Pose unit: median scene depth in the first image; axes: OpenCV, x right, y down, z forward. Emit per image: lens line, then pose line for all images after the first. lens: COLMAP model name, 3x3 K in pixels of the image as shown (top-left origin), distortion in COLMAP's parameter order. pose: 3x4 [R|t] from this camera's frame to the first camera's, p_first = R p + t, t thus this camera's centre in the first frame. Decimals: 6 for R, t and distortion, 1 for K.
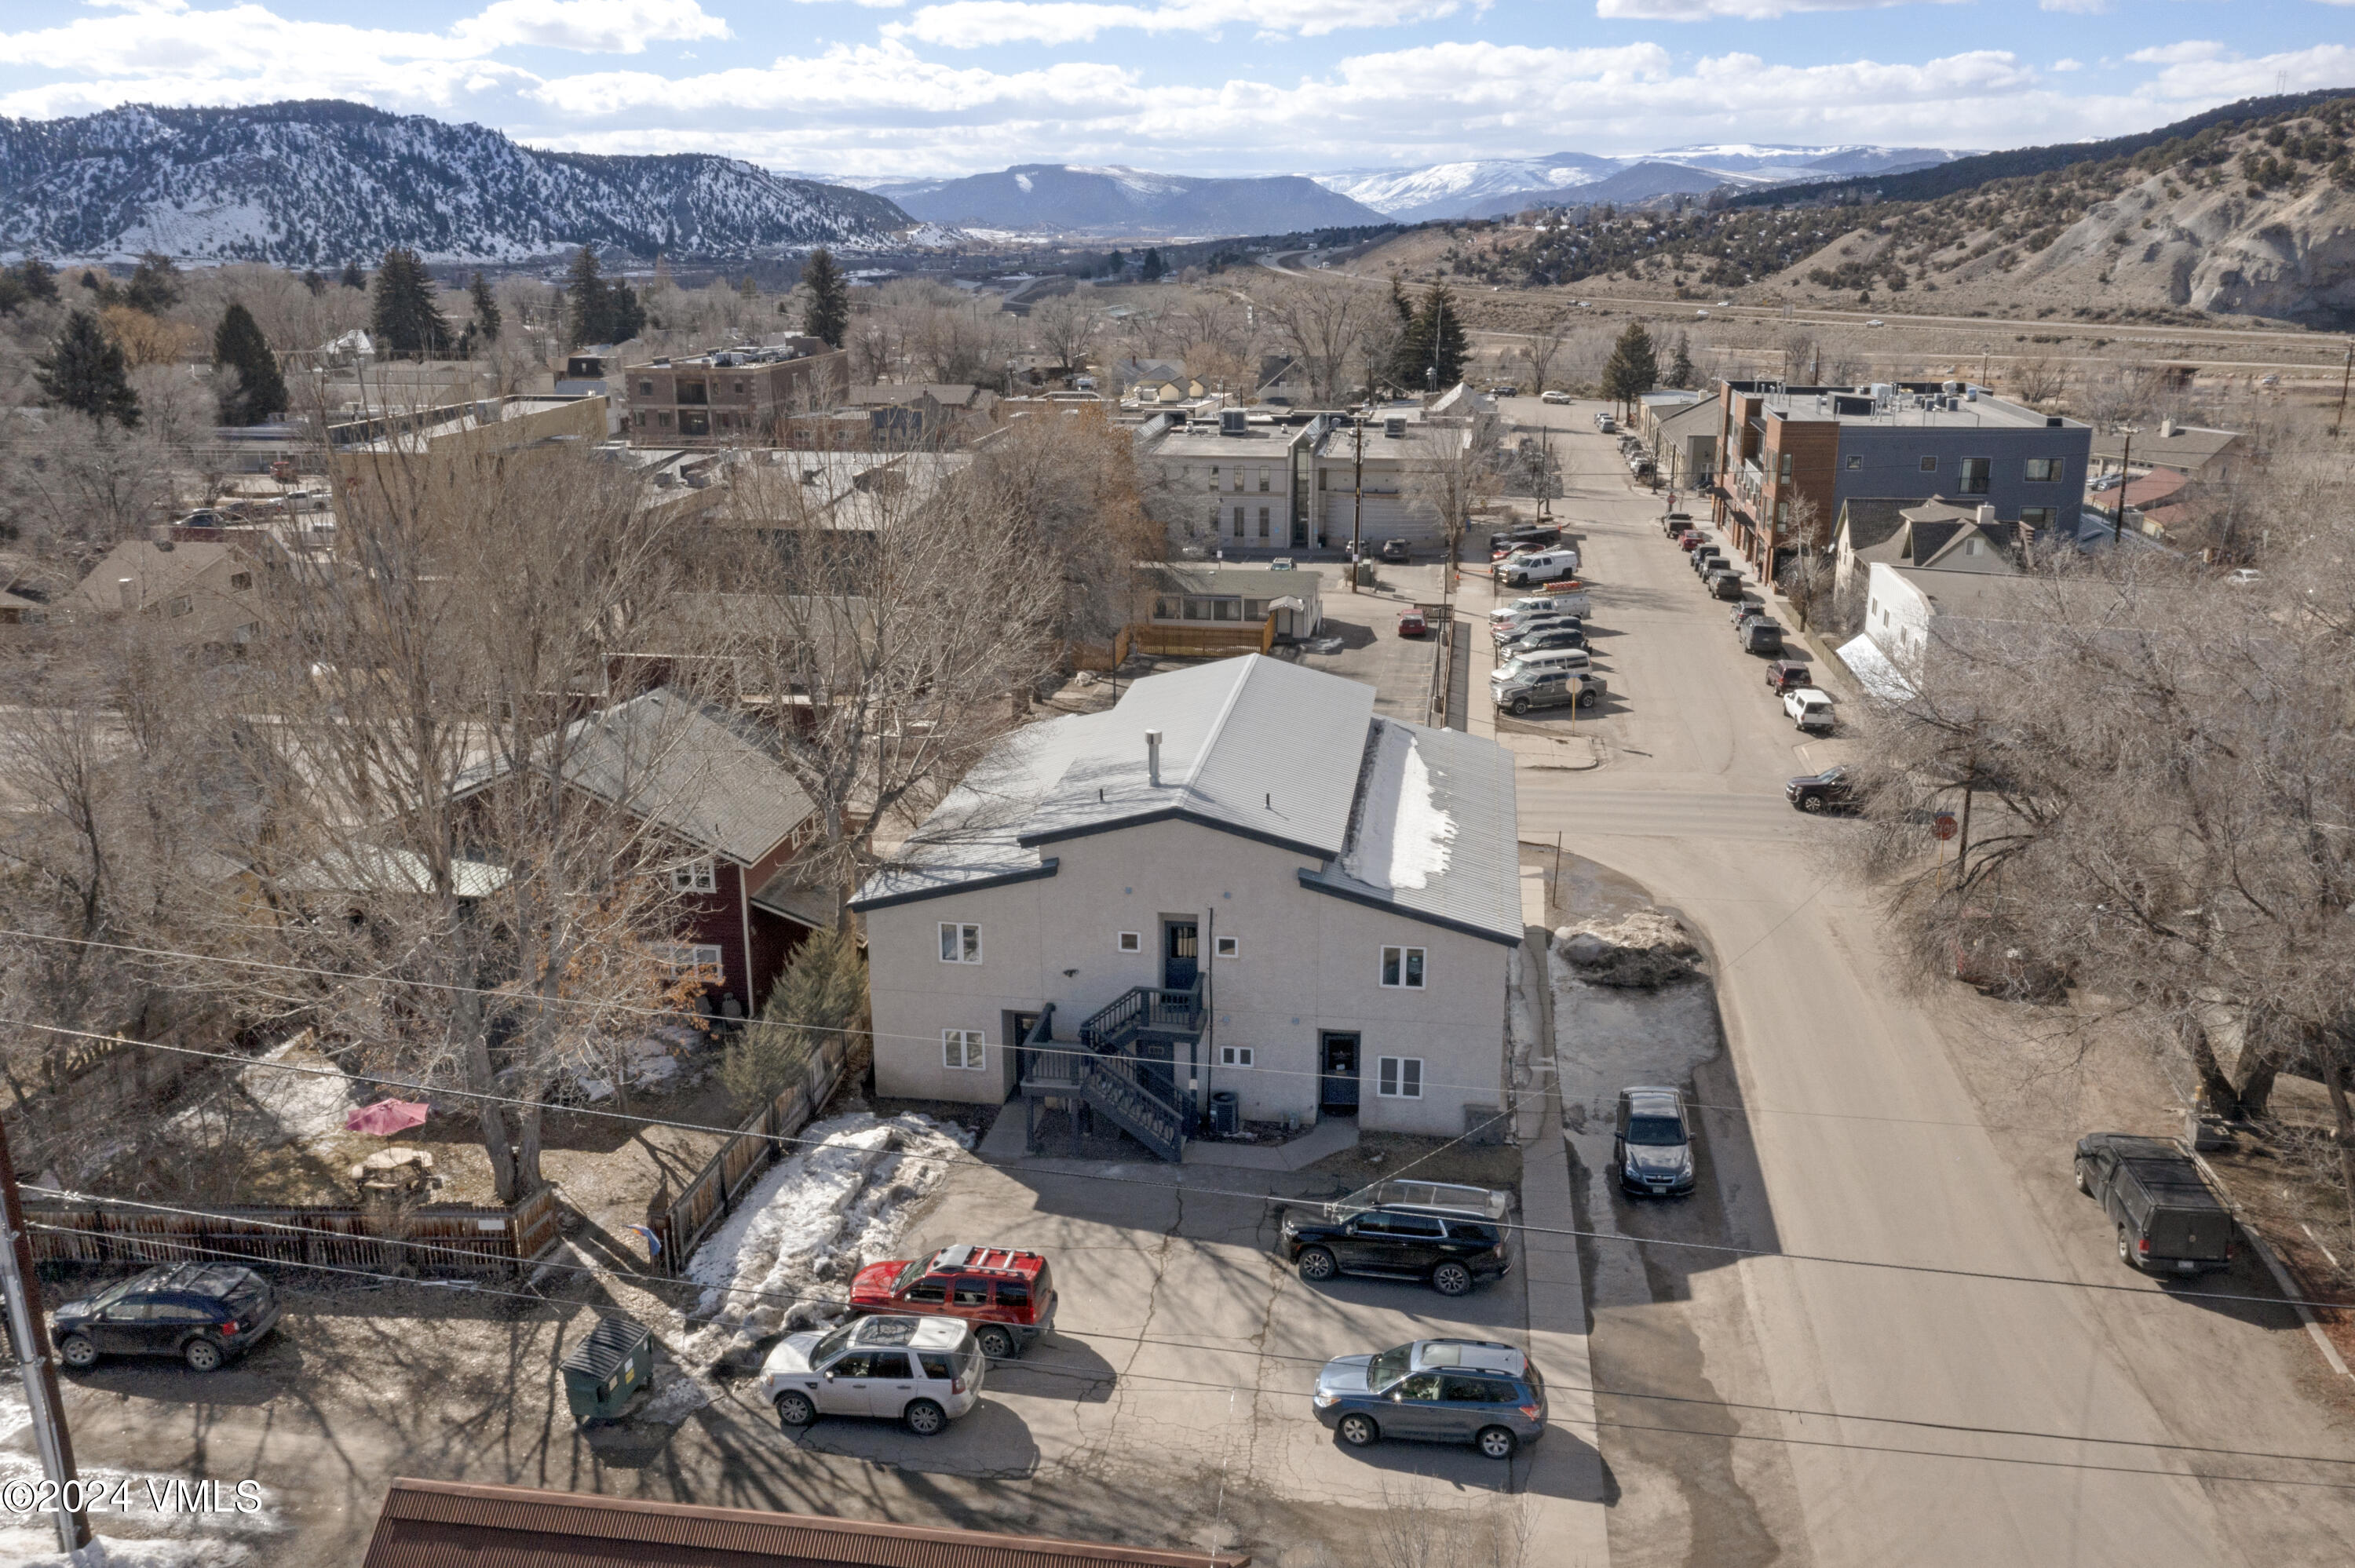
lens RADIAL K [[1880.3, 0, 1177.5], [0, 1880.3, 784.0], [0, 0, 1]] dist [-0.002809, -0.000443]
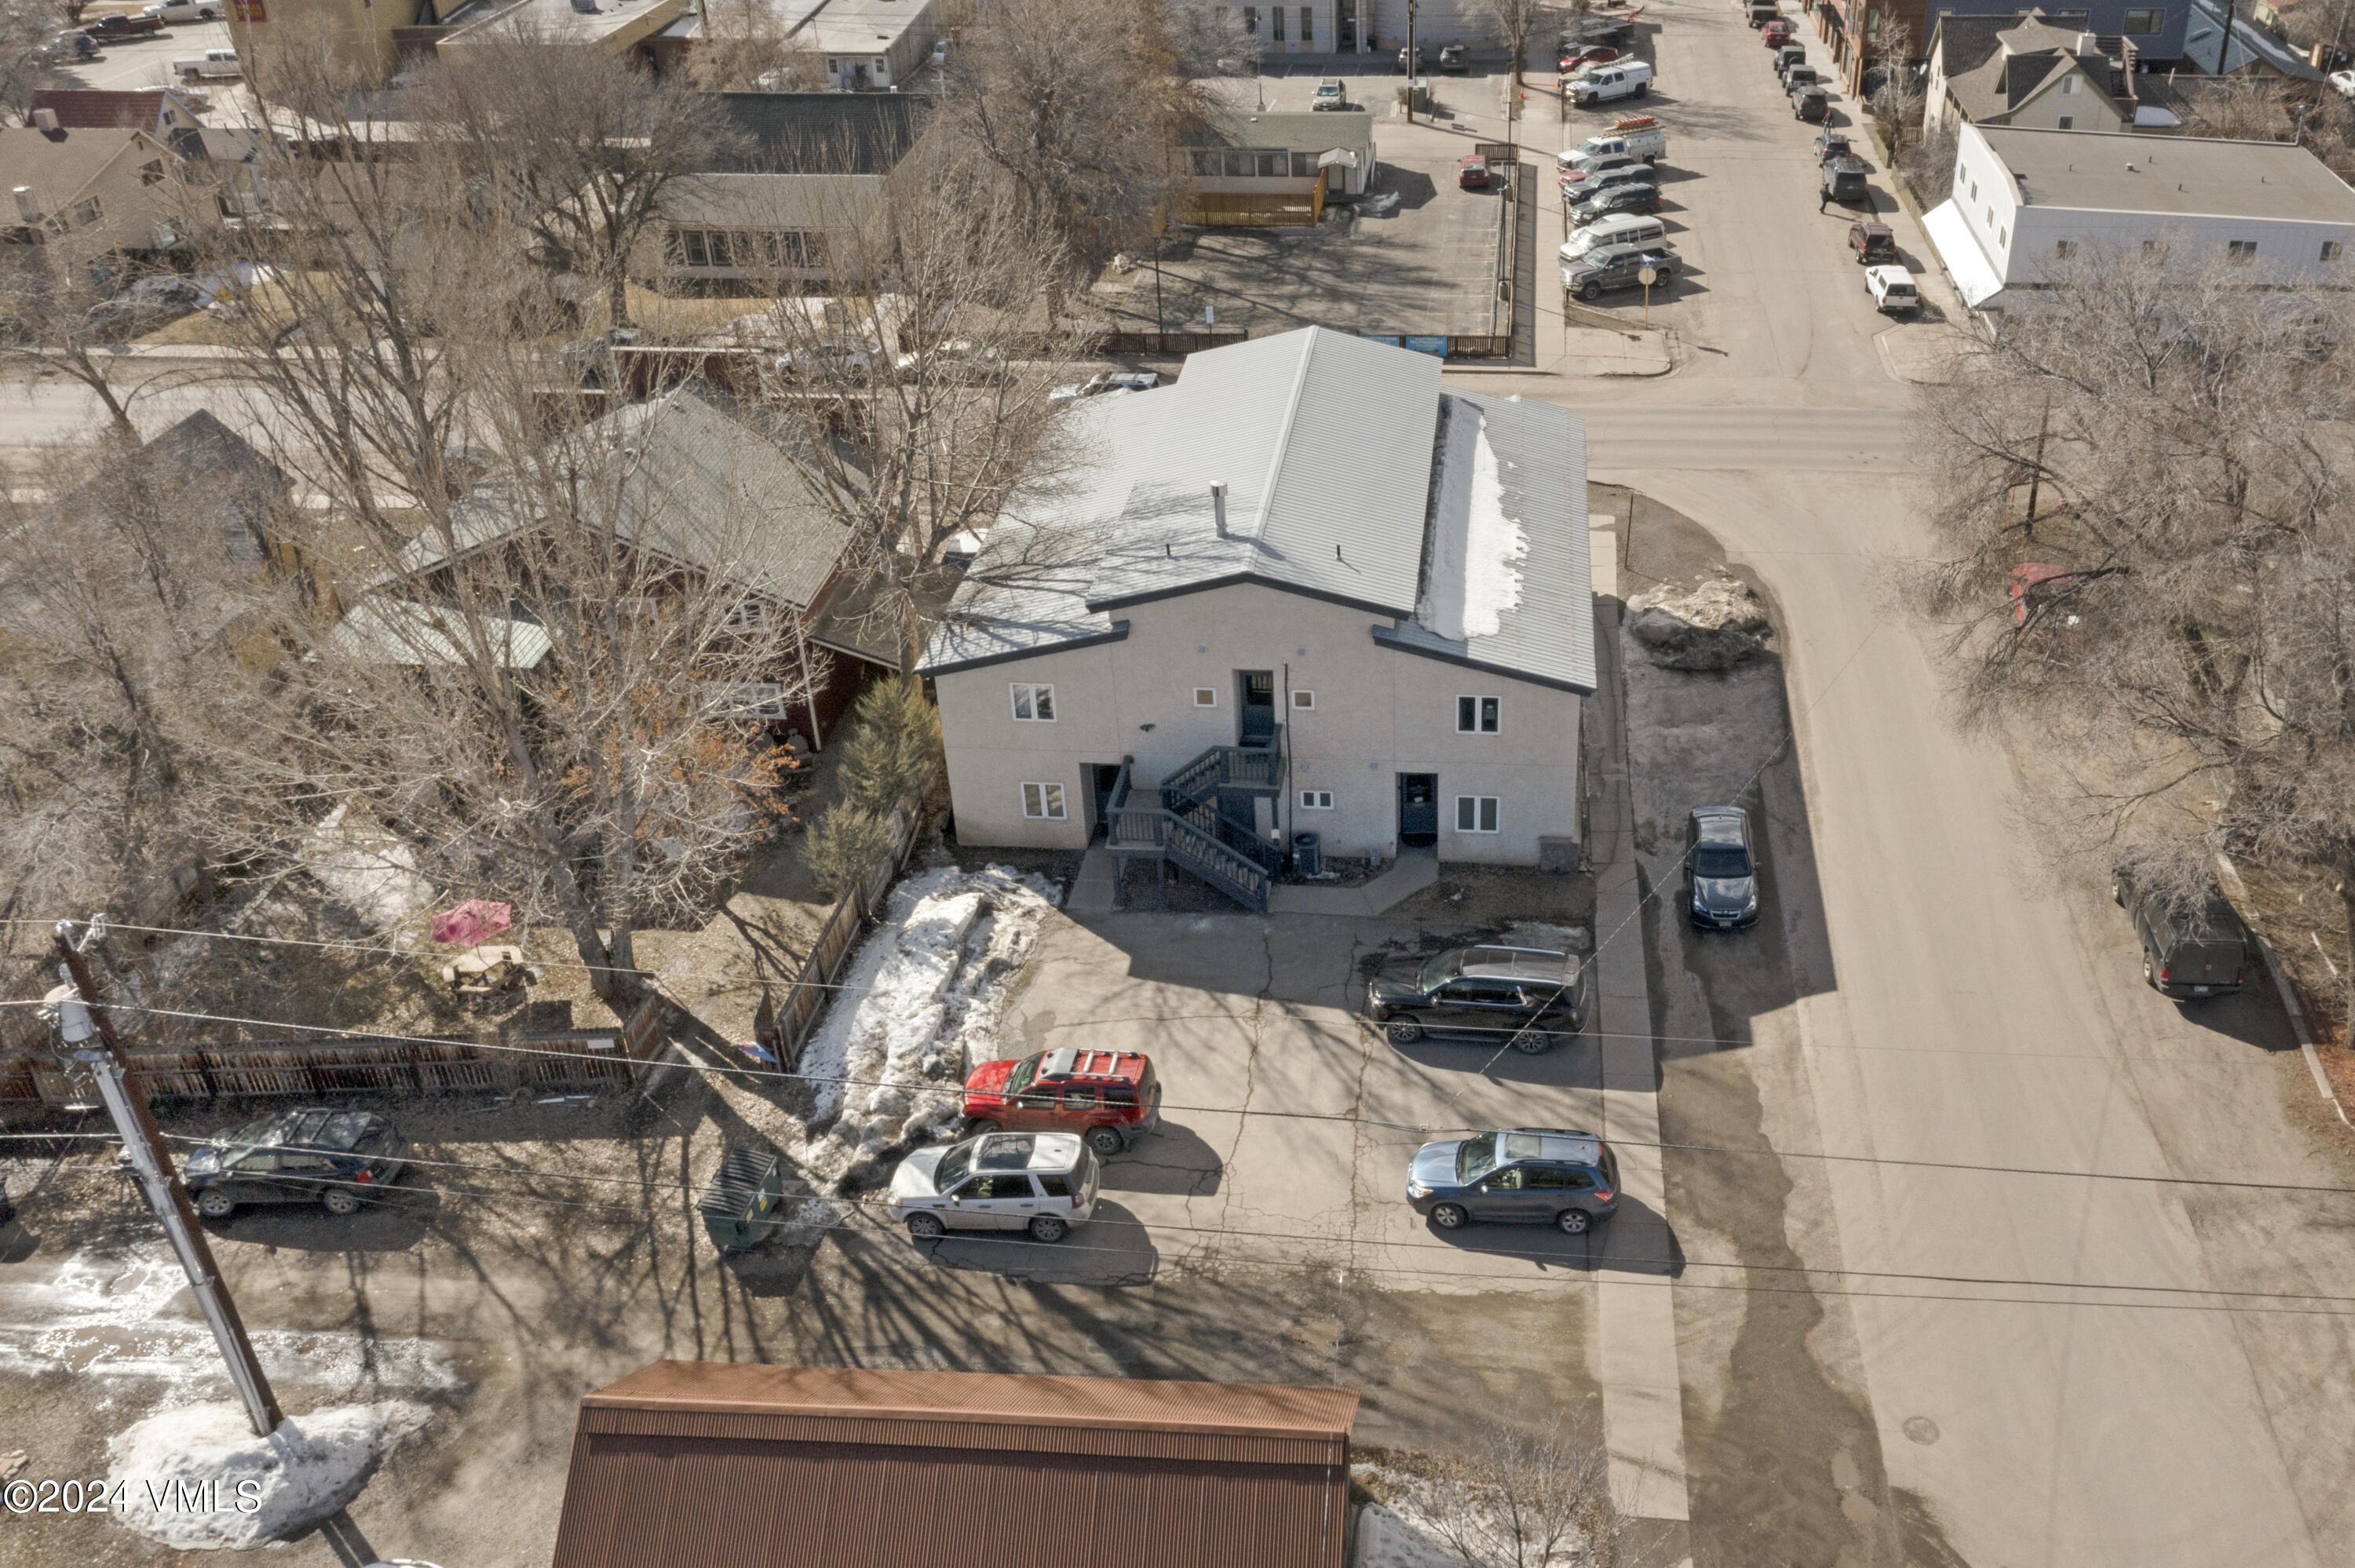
lens RADIAL K [[2022.2, 0, 1370.3], [0, 2022.2, 724.2], [0, 0, 1]] dist [-0.003520, 0.004535]
pose [[0.996669, -0.048685, 0.065430, -0.003614], [0.030900, 0.967885, 0.249486, -0.066602], [-0.075475, -0.246633, 0.966165, -0.018138]]
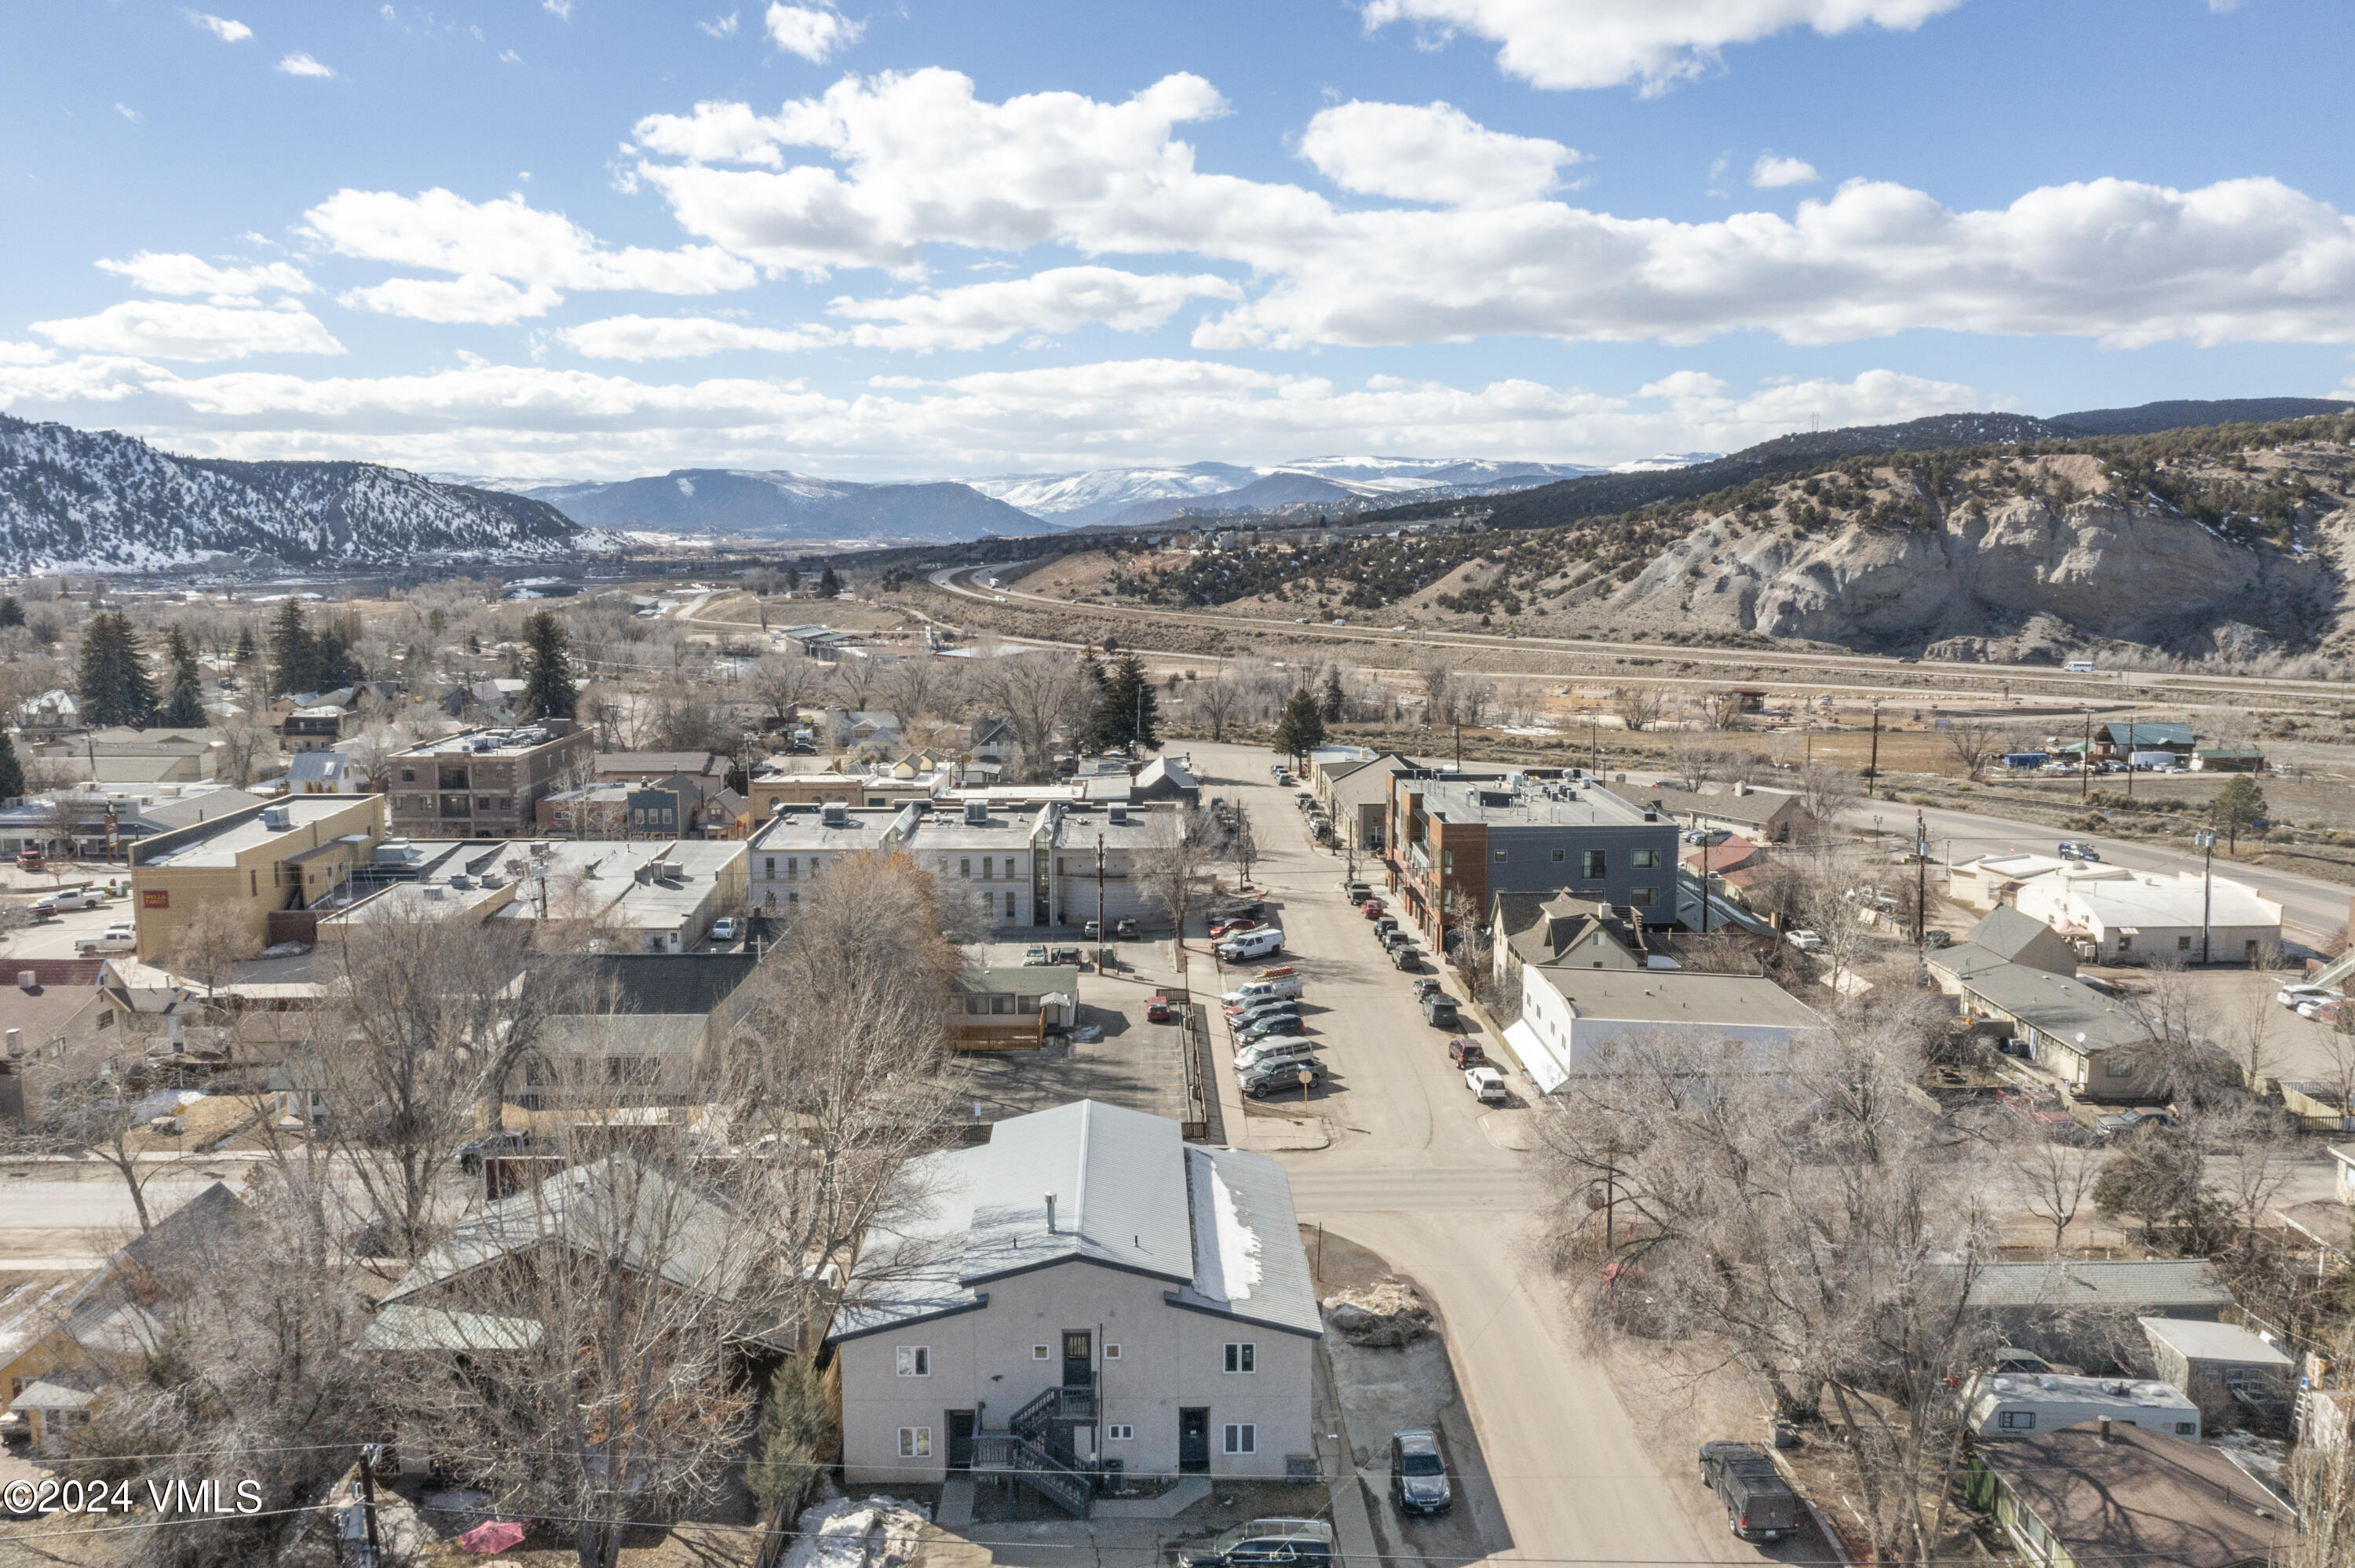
lens RADIAL K [[1860.9, 0, 1177.5], [0, 1860.9, 784.0], [0, 0, 1]] dist [-0.011812, 0.014010]
pose [[0.984089, -0.019844, 0.176563, -0.063288], [0.046277, 0.988071, -0.146879, -0.048507], [-0.171542, 0.152713, 0.973269, -0.158859]]
